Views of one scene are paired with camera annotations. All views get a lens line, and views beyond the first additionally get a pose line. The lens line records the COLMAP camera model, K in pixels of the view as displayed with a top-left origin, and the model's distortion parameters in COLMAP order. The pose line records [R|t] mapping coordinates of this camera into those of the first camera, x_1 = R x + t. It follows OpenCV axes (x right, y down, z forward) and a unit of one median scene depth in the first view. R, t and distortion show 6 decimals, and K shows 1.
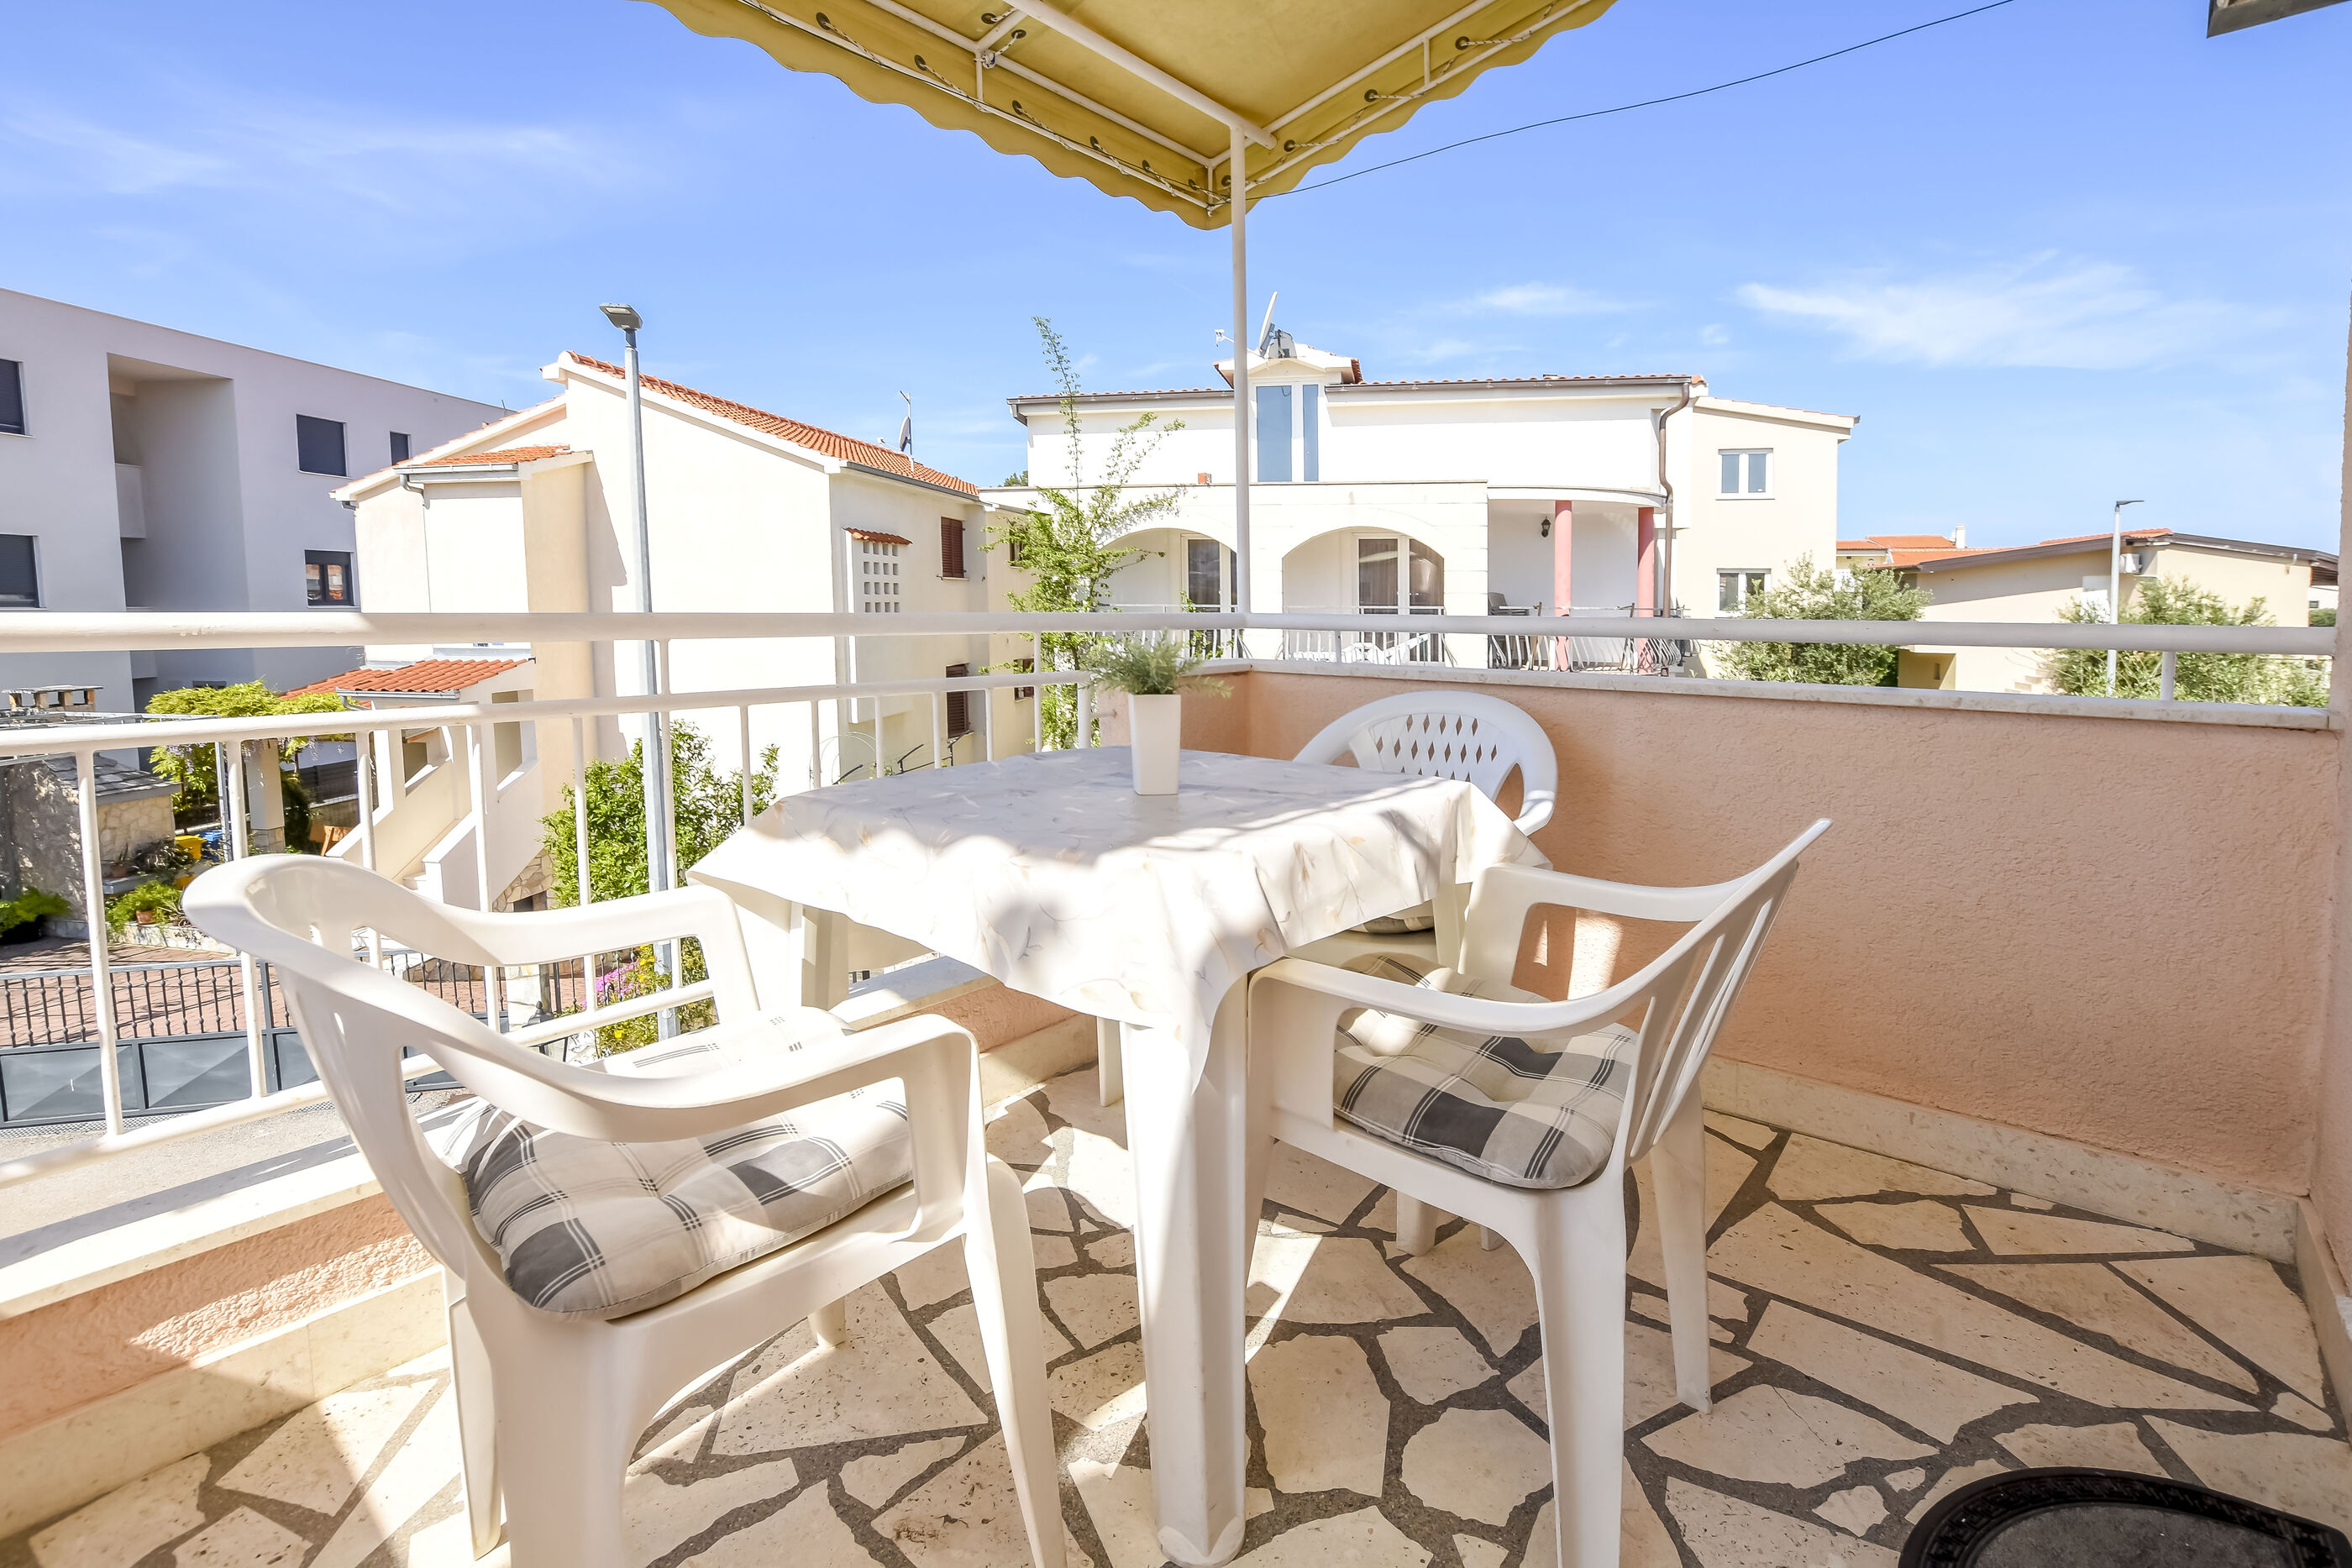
lens RADIAL K [[1076.2, 0, 1078.1], [0, 1076.2, 784.0], [0, 0, 1]] dist [-0.026916, 0.004741]
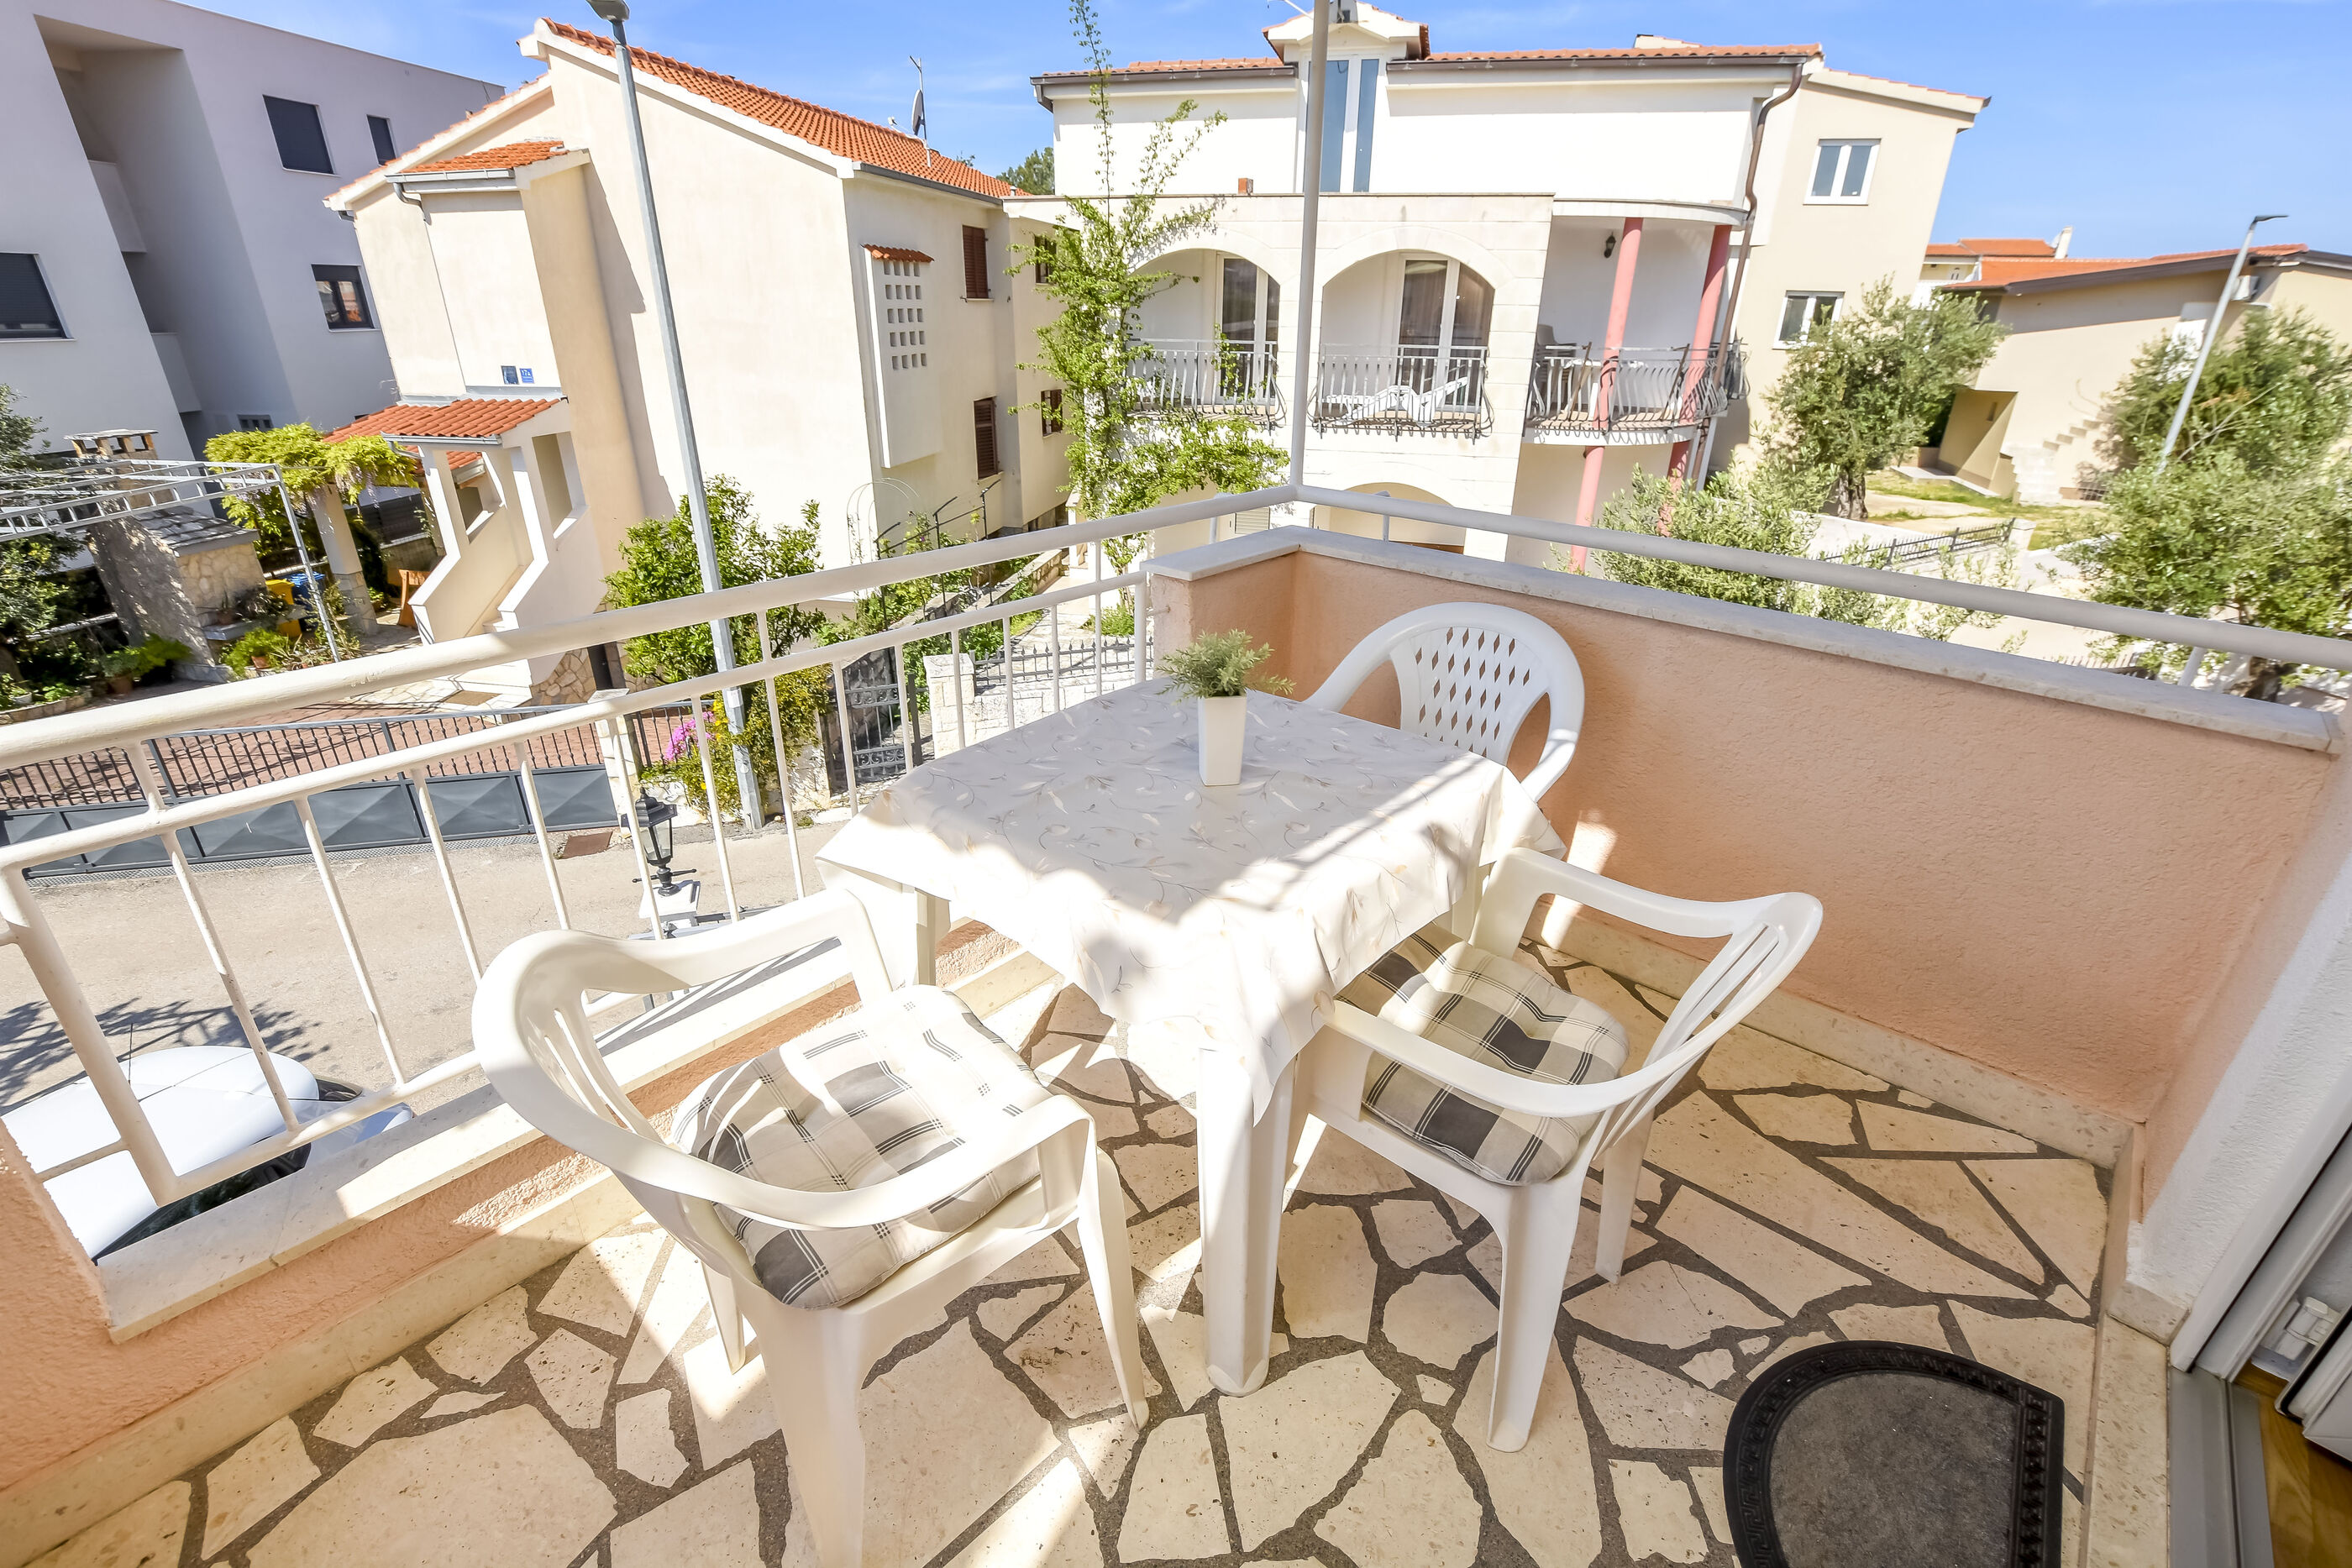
lens RADIAL K [[1017.4, 0, 1045.5], [0, 1017.4, 777.2], [0, 0, 1]] dist [-0.024893, 0.003794]
pose [[0.999391, 0.009693, -0.033521, -0.023770], [0.002380, 0.939469, 0.342626, -0.115564], [0.034813, -0.342497, 0.938874, -0.000358]]
